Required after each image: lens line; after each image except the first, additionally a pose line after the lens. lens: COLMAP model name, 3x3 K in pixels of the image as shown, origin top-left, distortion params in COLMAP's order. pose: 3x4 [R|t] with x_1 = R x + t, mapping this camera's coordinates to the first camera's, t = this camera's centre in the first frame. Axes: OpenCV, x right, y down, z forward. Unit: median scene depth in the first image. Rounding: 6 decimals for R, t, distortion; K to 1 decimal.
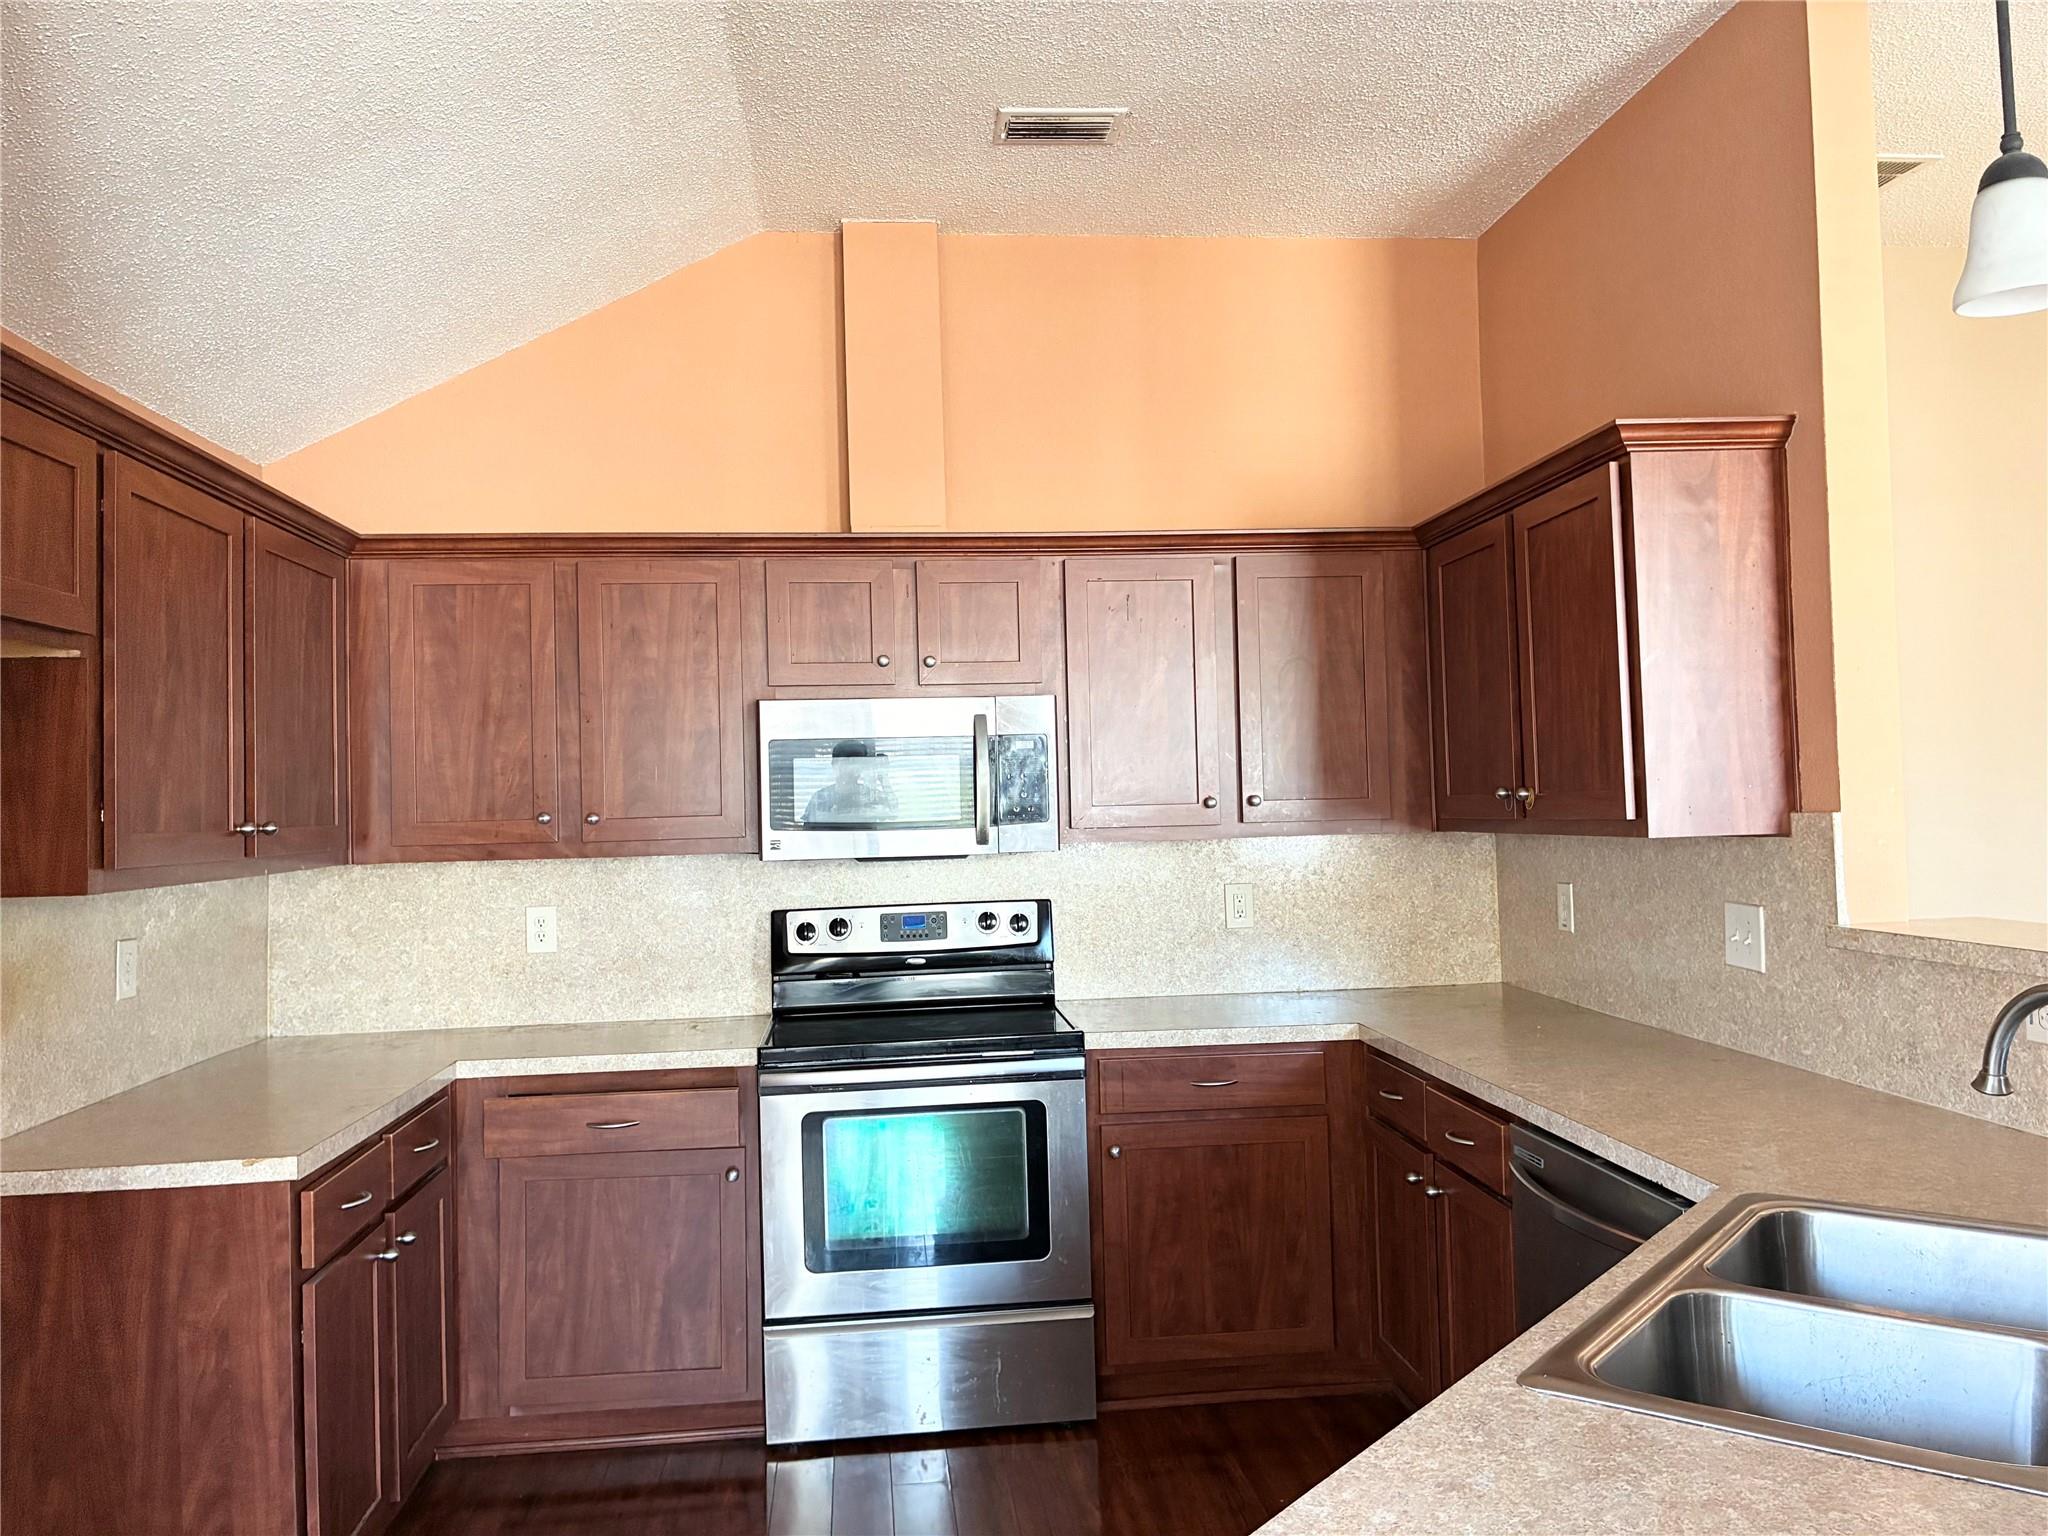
lens RADIAL K [[1560.7, 0, 1028.7], [0, 1560.7, 733.1], [0, 0, 1]] dist [0.051752, -0.073947]
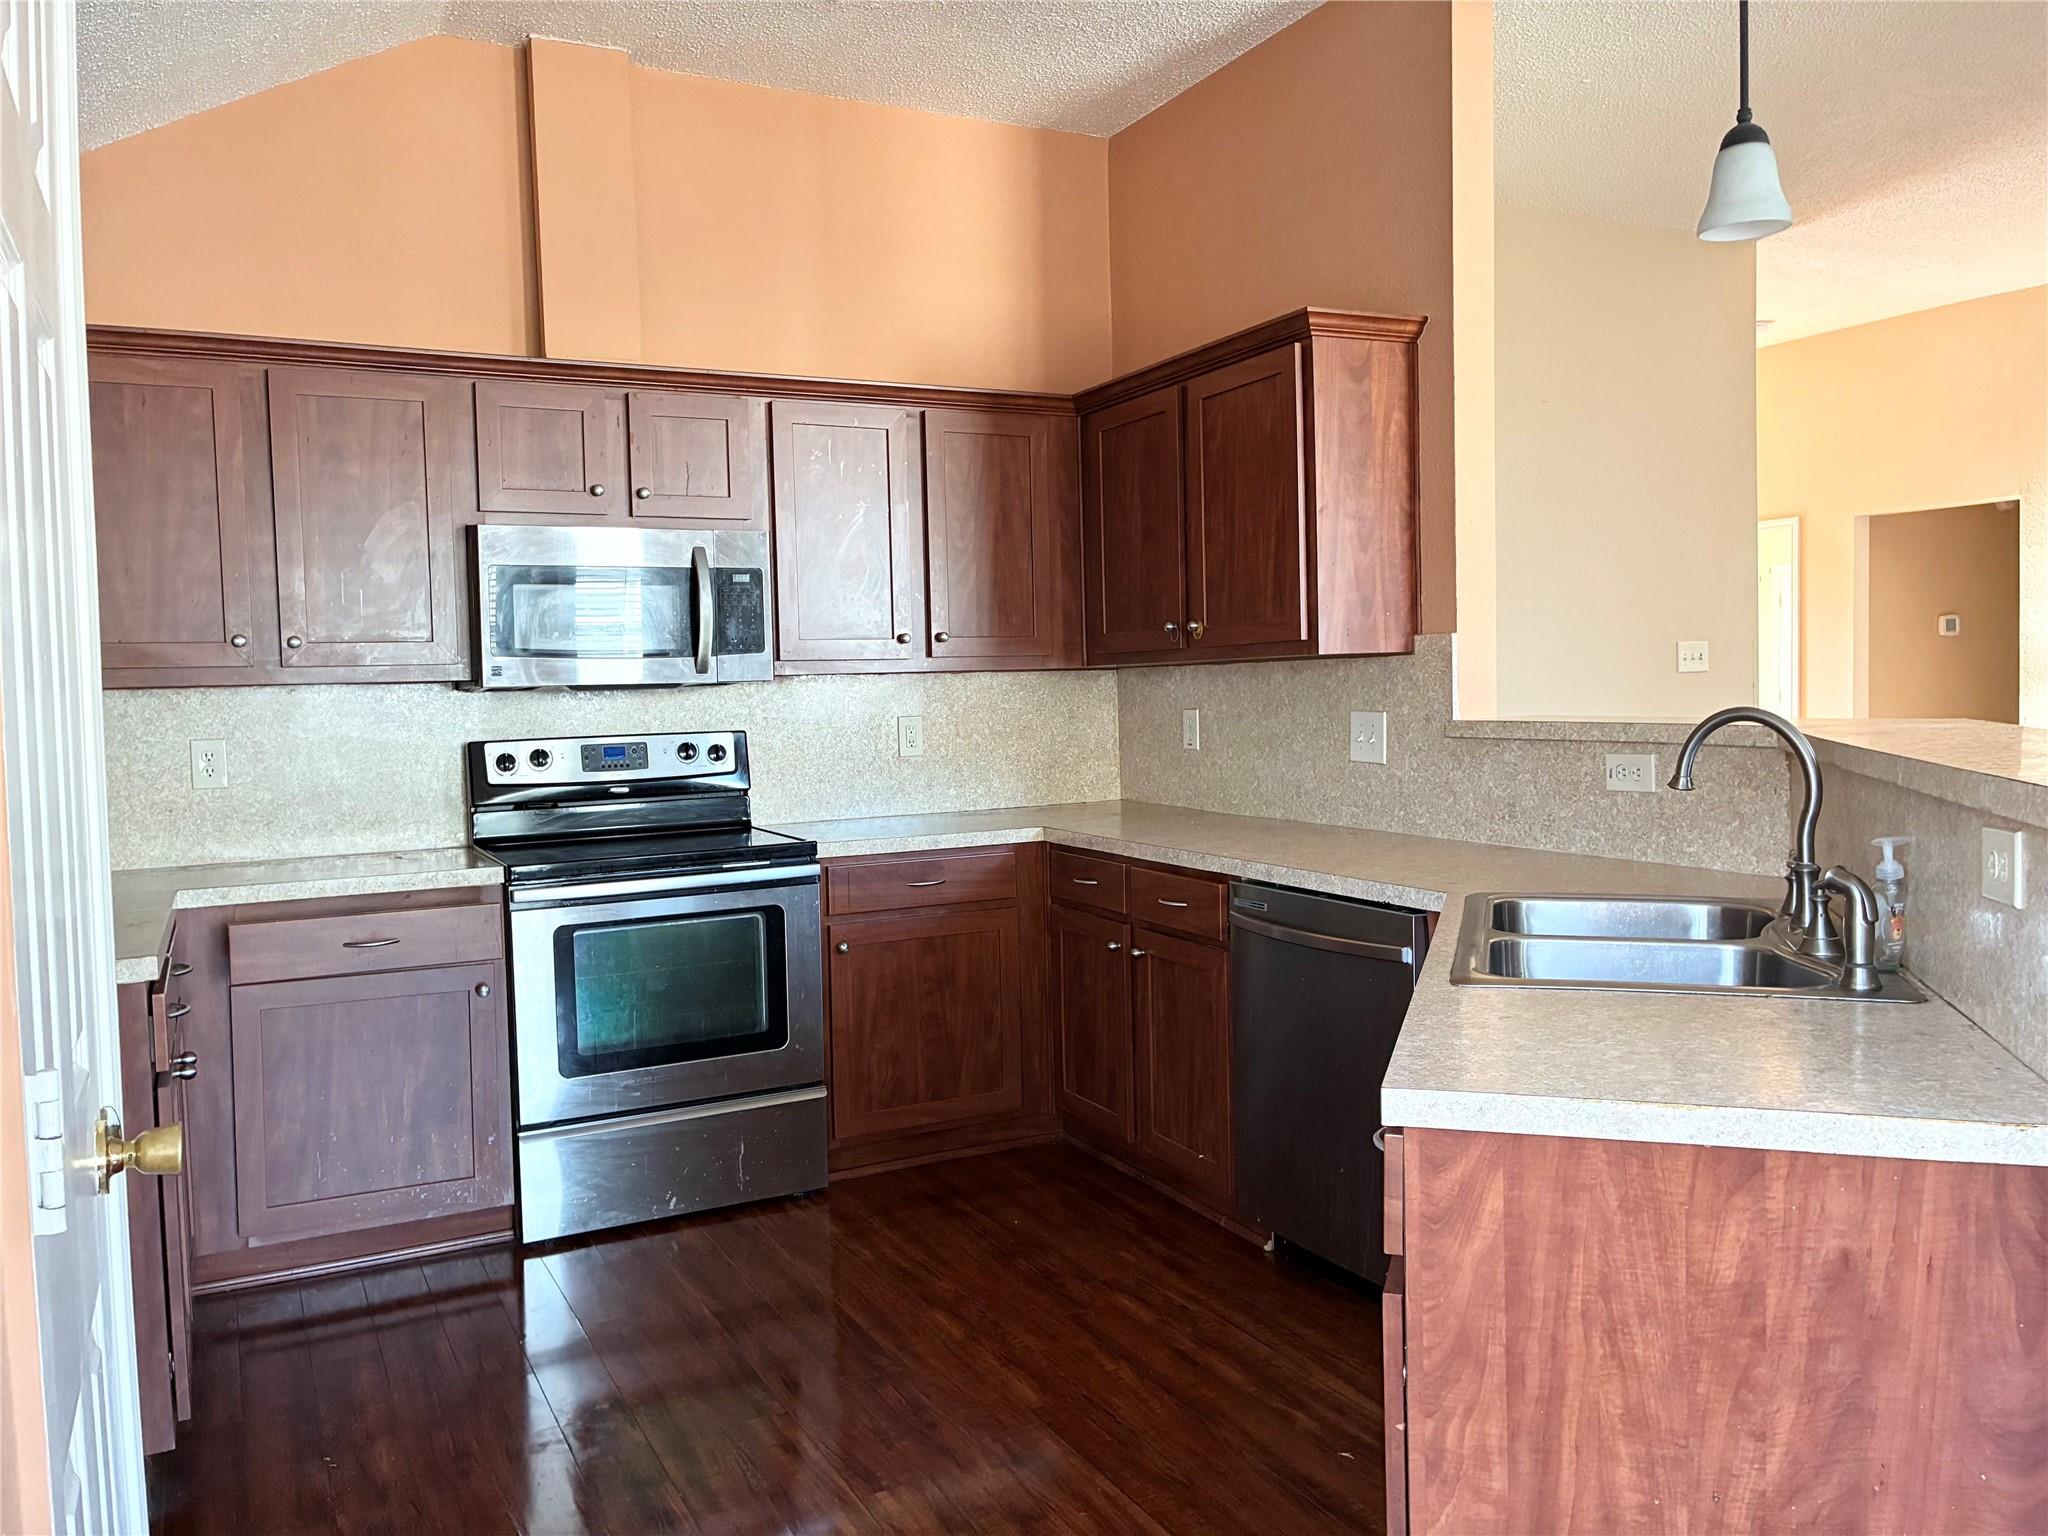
lens RADIAL K [[1560.7, 0, 1028.7], [0, 1560.7, 733.1], [0, 0, 1]] dist [0.051752, -0.073947]
pose [[0.934119, -0.009489, 0.356835, -0.206682], [-0.015030, 0.997715, 0.065875, 0.040847], [-0.356645, -0.066898, 0.931842, -0.056660]]
